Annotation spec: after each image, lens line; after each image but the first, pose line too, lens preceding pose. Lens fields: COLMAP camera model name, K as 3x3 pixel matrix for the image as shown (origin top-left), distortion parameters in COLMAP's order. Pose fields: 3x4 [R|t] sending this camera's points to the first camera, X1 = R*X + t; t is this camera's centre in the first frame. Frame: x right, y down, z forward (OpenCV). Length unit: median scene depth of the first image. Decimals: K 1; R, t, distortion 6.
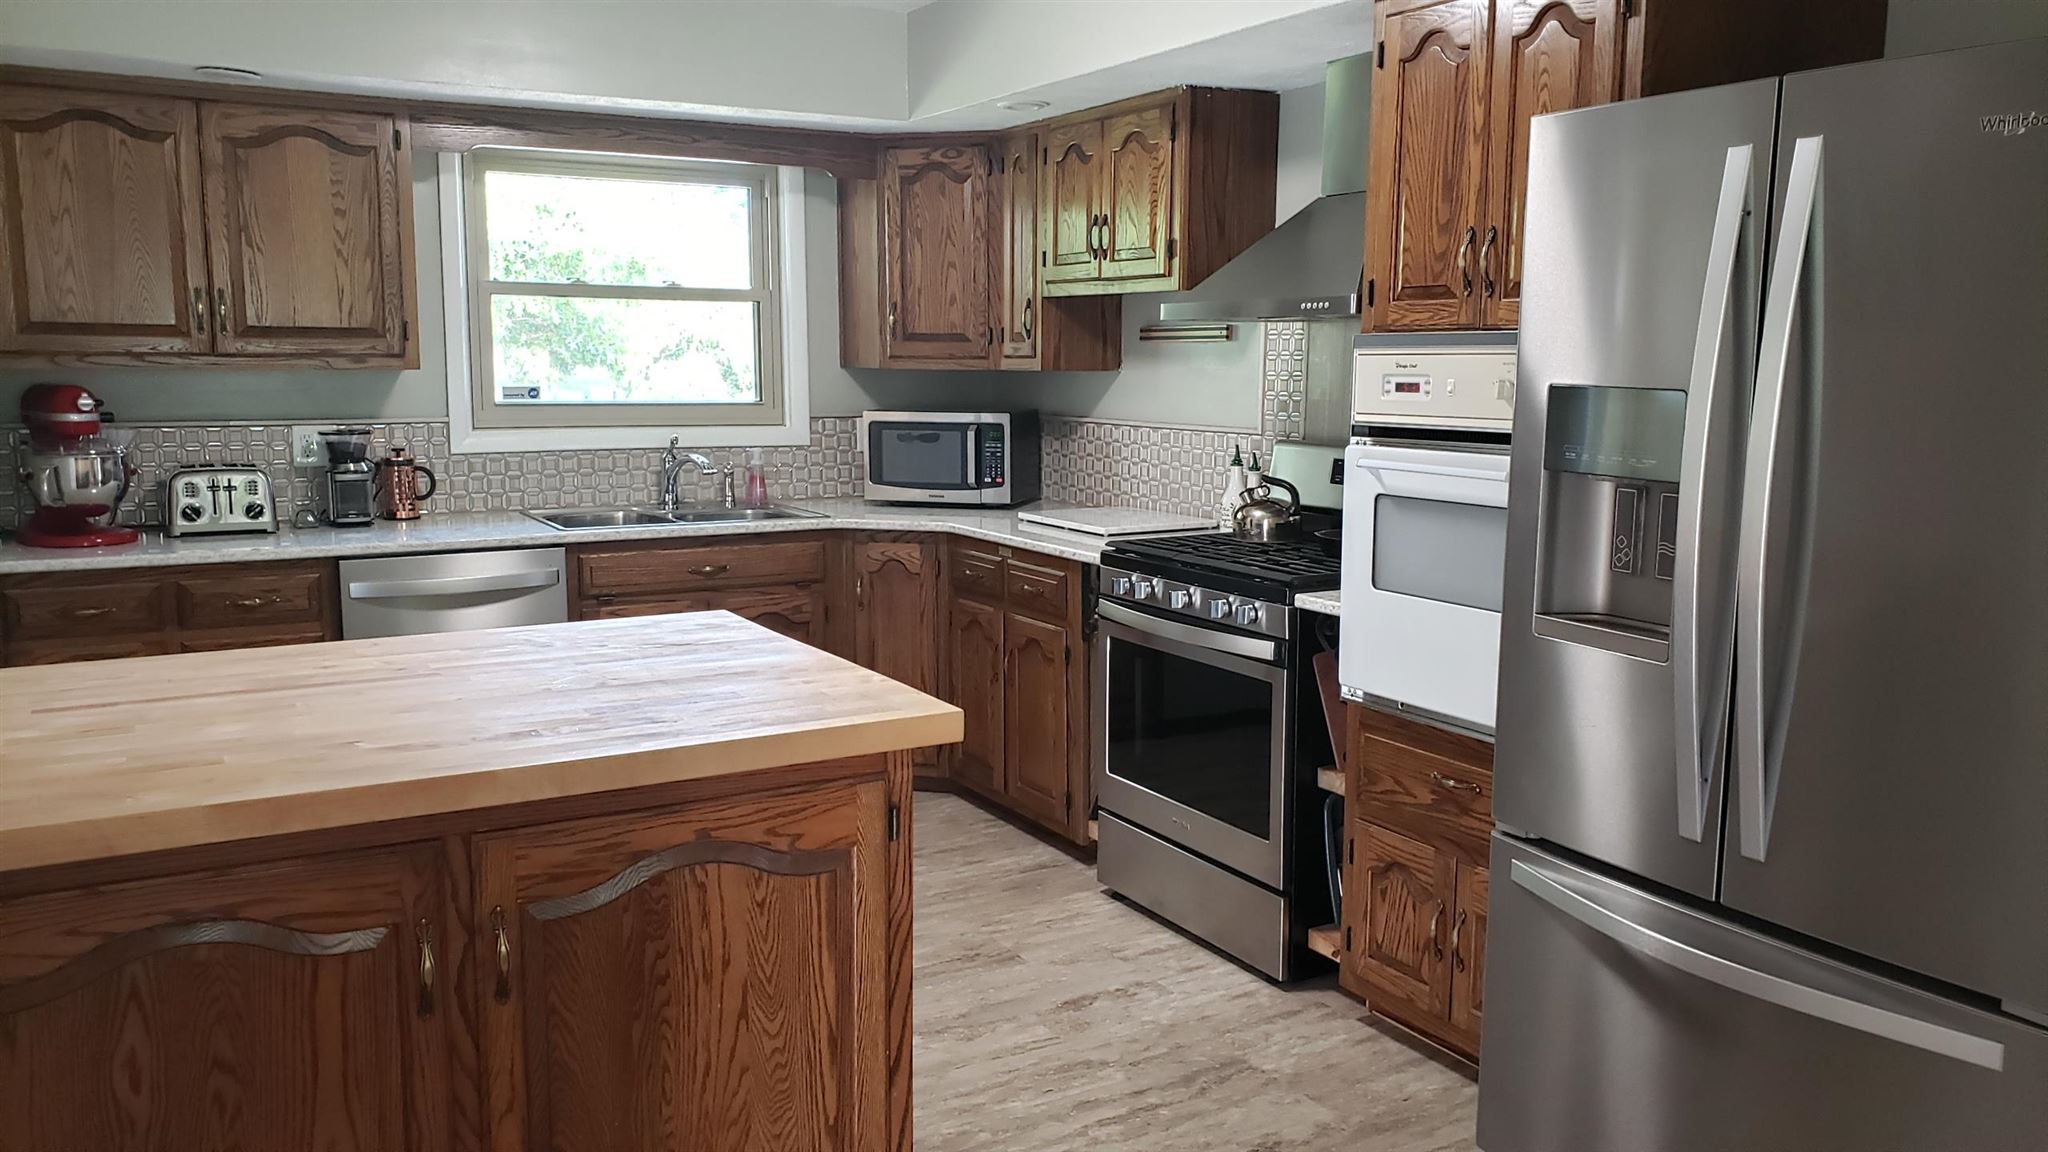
lens RADIAL K [[1575.9, 0, 1080.8], [0, 1575.9, 595.4], [0, 0, 1]] dist [0.049660, -0.061600]
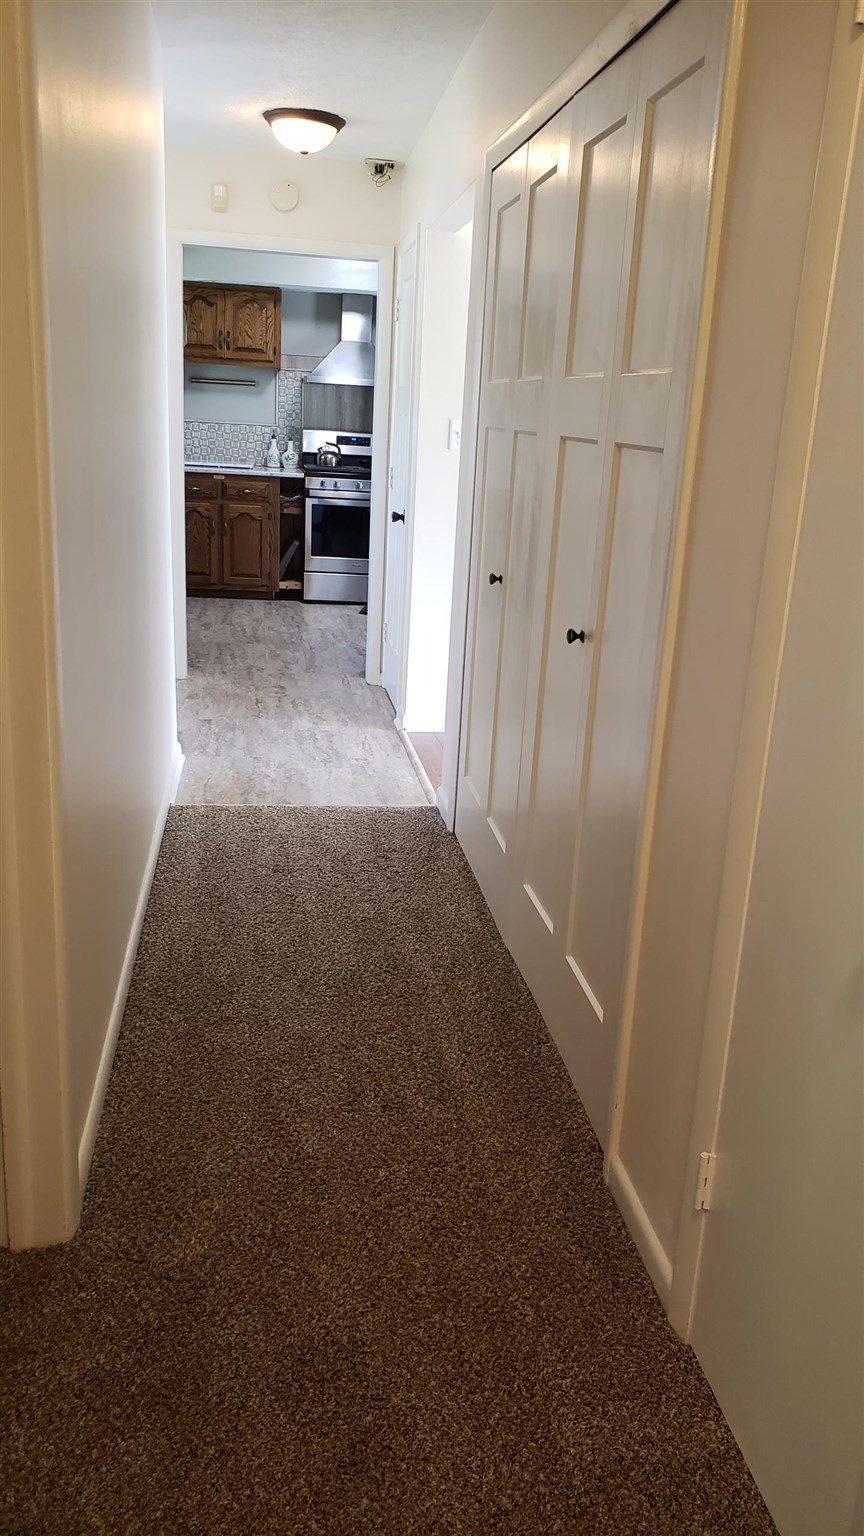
lens RADIAL K [[1181.9, 0, 435.5], [0, 1181.9, 772.1], [0, 0, 1]] dist [0.049660, -0.061600]
pose [[0.390506, -0.259061, 0.883398, -1.655195], [0.092234, 0.965771, 0.242445, -0.002258], [-0.915968, -0.013197, 0.401033, -0.026182]]
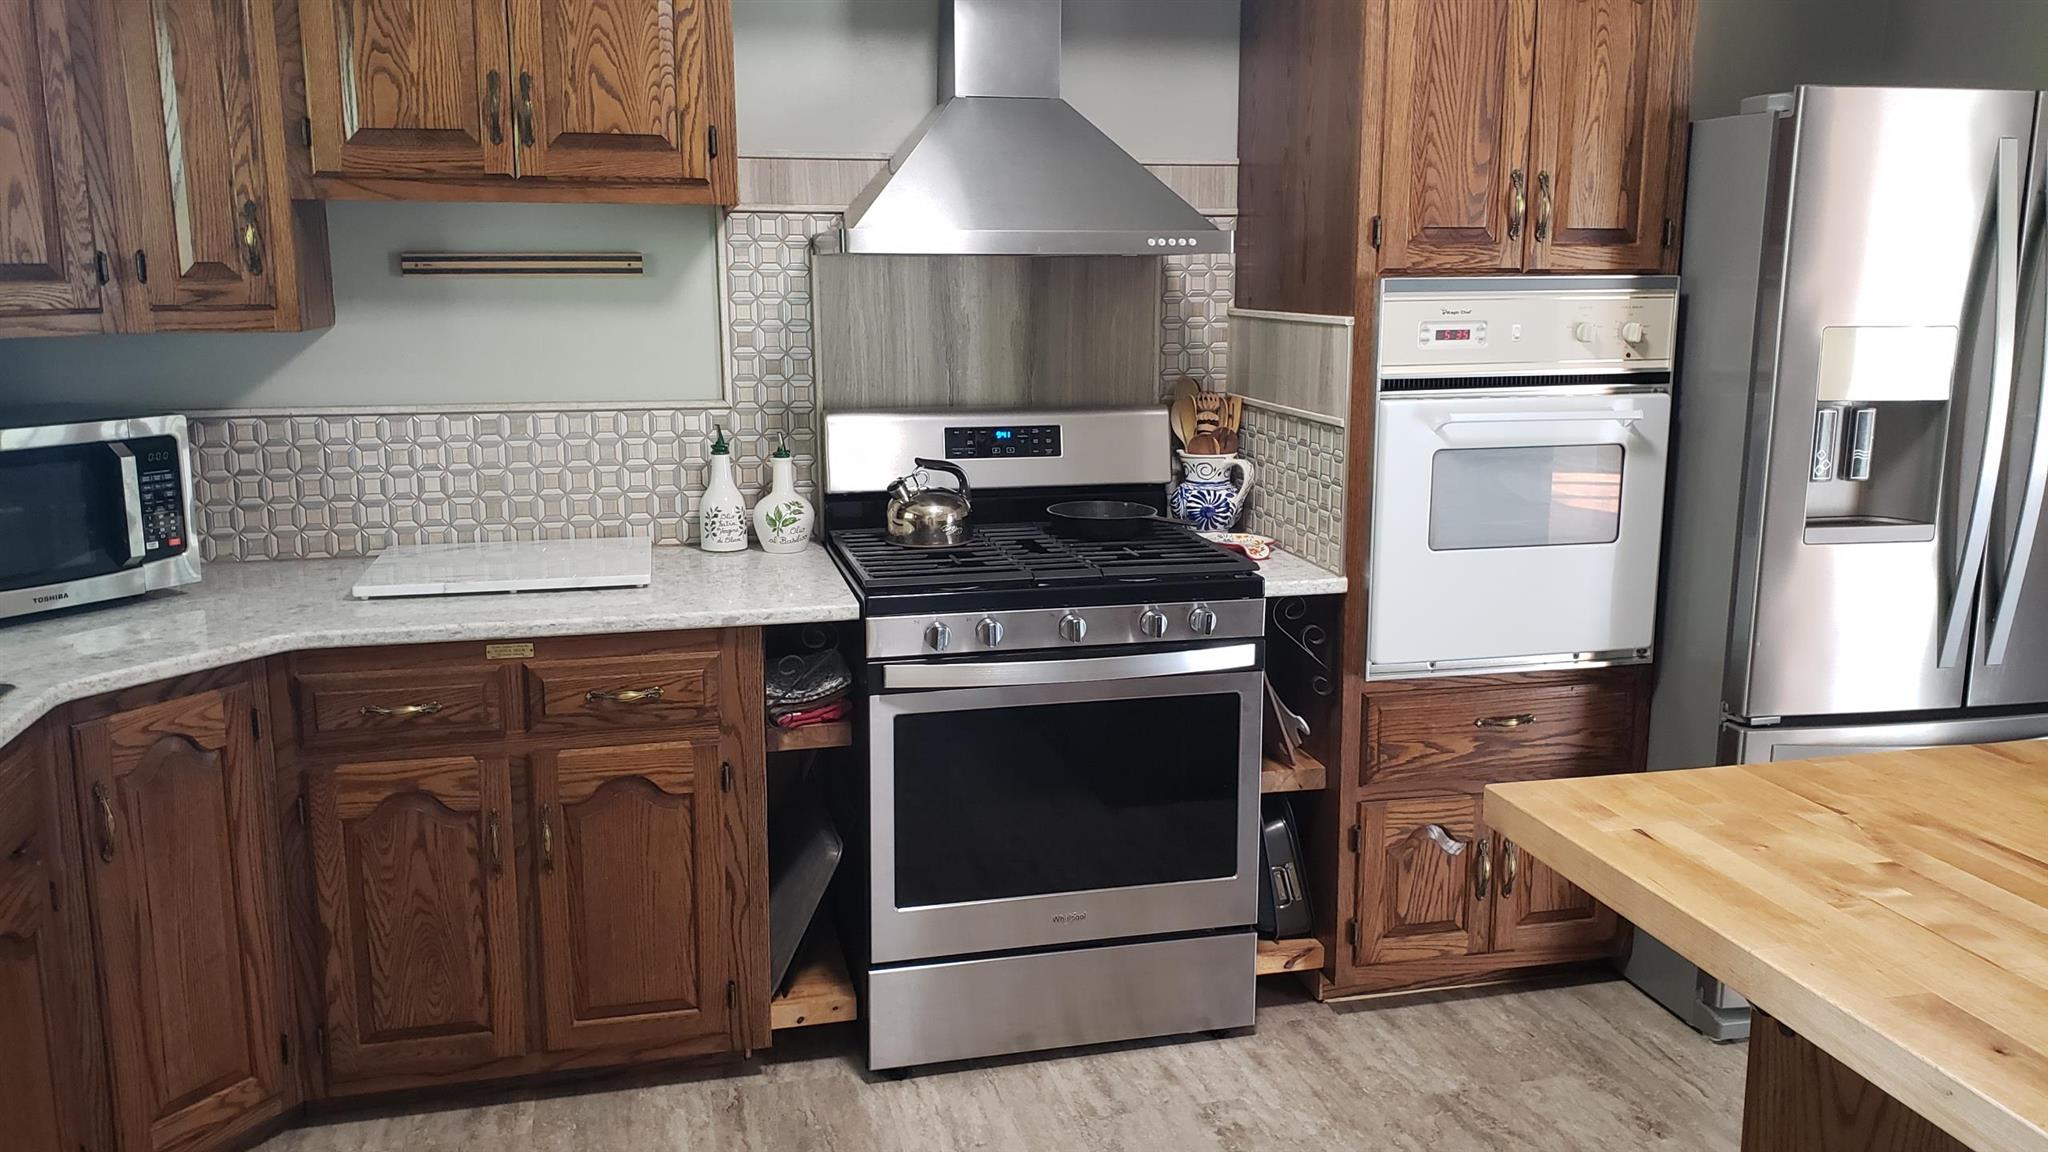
lens RADIAL K [[1575.9, 0, 1035.1], [0, 1575.9, 564.4], [0, 0, 1]] dist [0.049660, -0.061600]
pose [[0.301829, -0.186276, 0.934987, -0.535716], [0.145448, 0.978243, 0.147941, -0.118651], [-0.942202, 0.091339, 0.322355, 0.642748]]
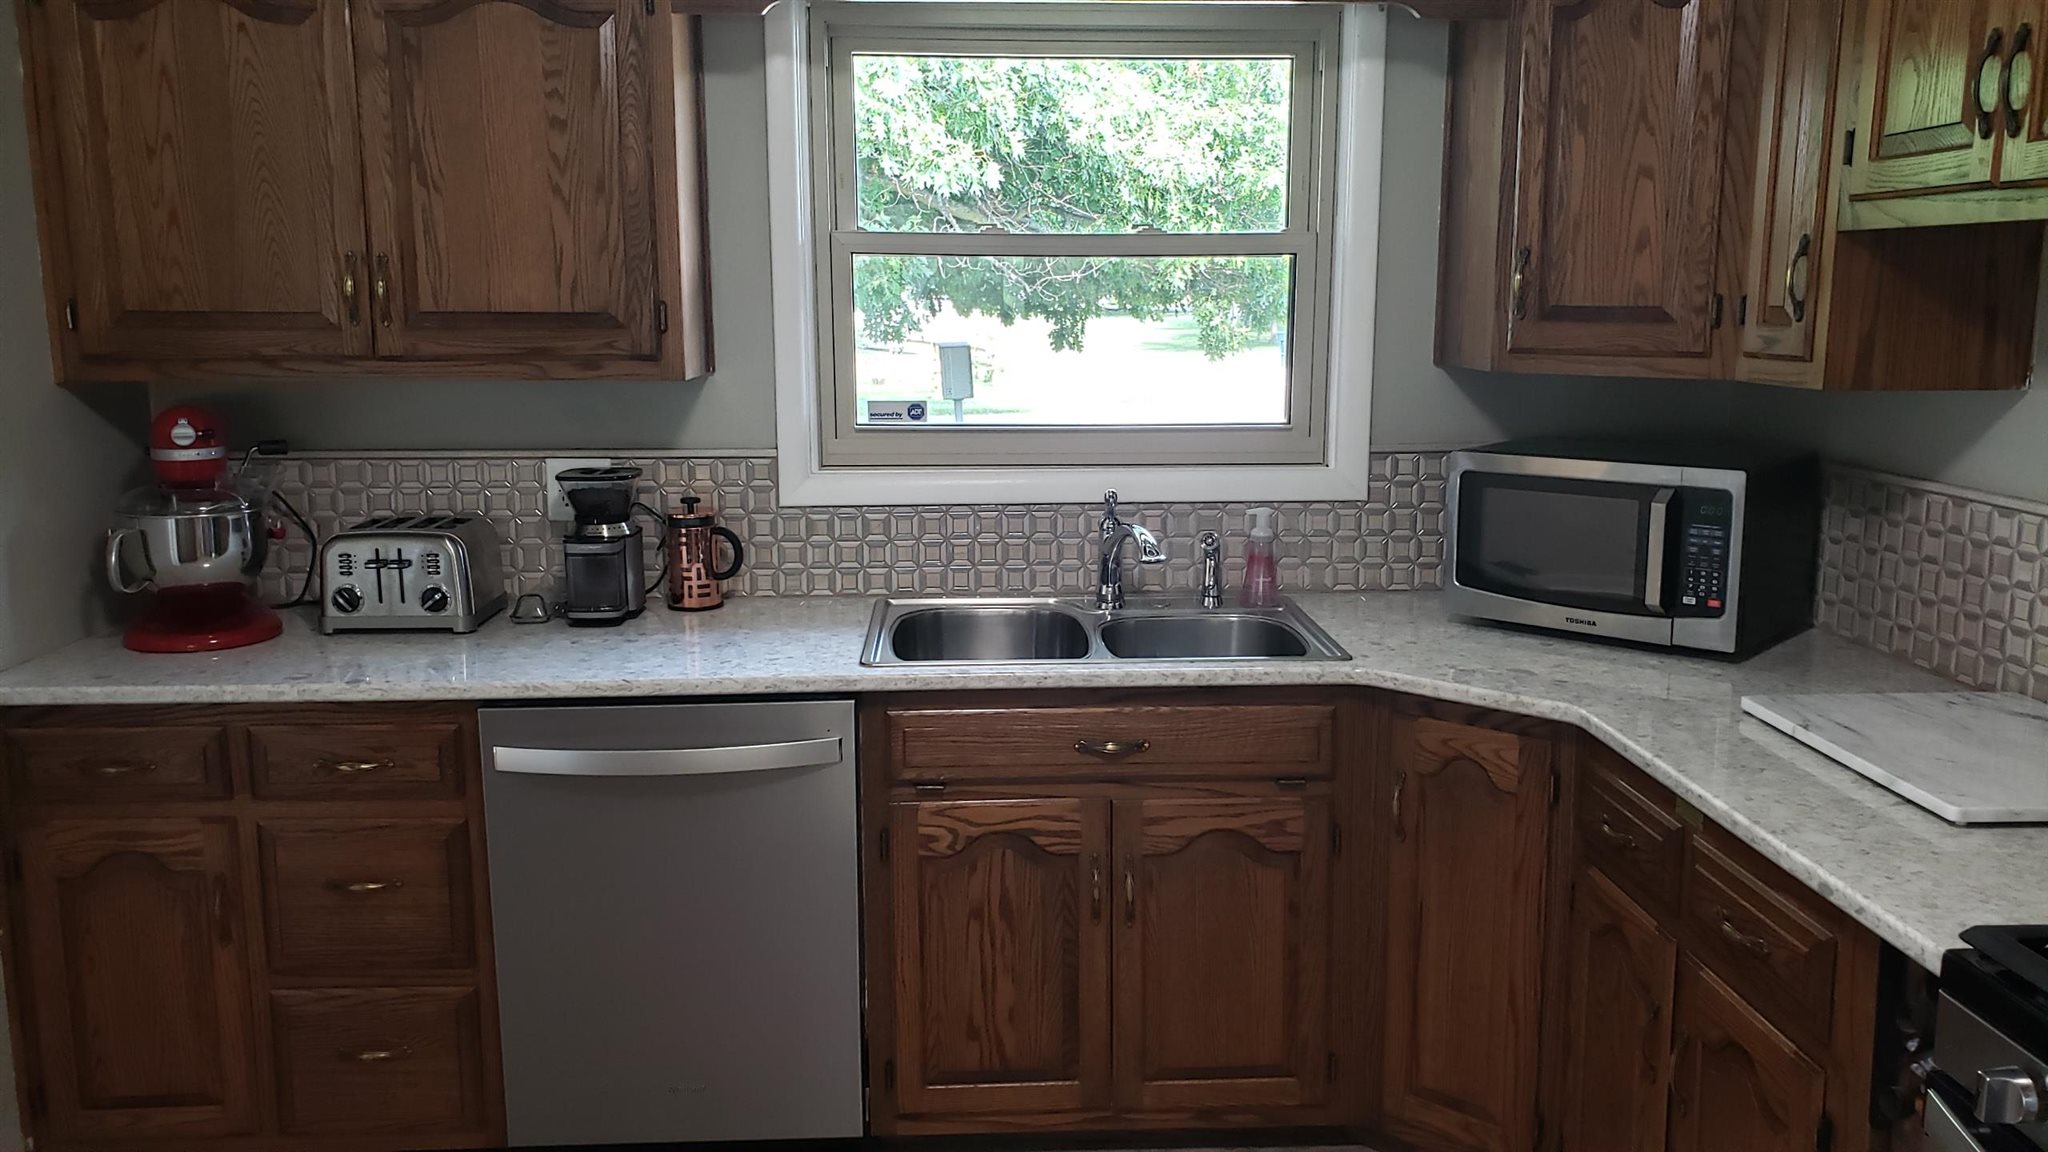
lens RADIAL K [[1575.9, 0, 1044.4], [0, 1575.9, 553.1], [0, 0, 1]] dist [0.049660, -0.061600]
pose [[0.878105, 0.071511, -0.473095, -0.002002], [-0.066963, 0.997404, 0.026474, -0.101808], [0.473760, 0.008433, 0.880614, 0.534166]]
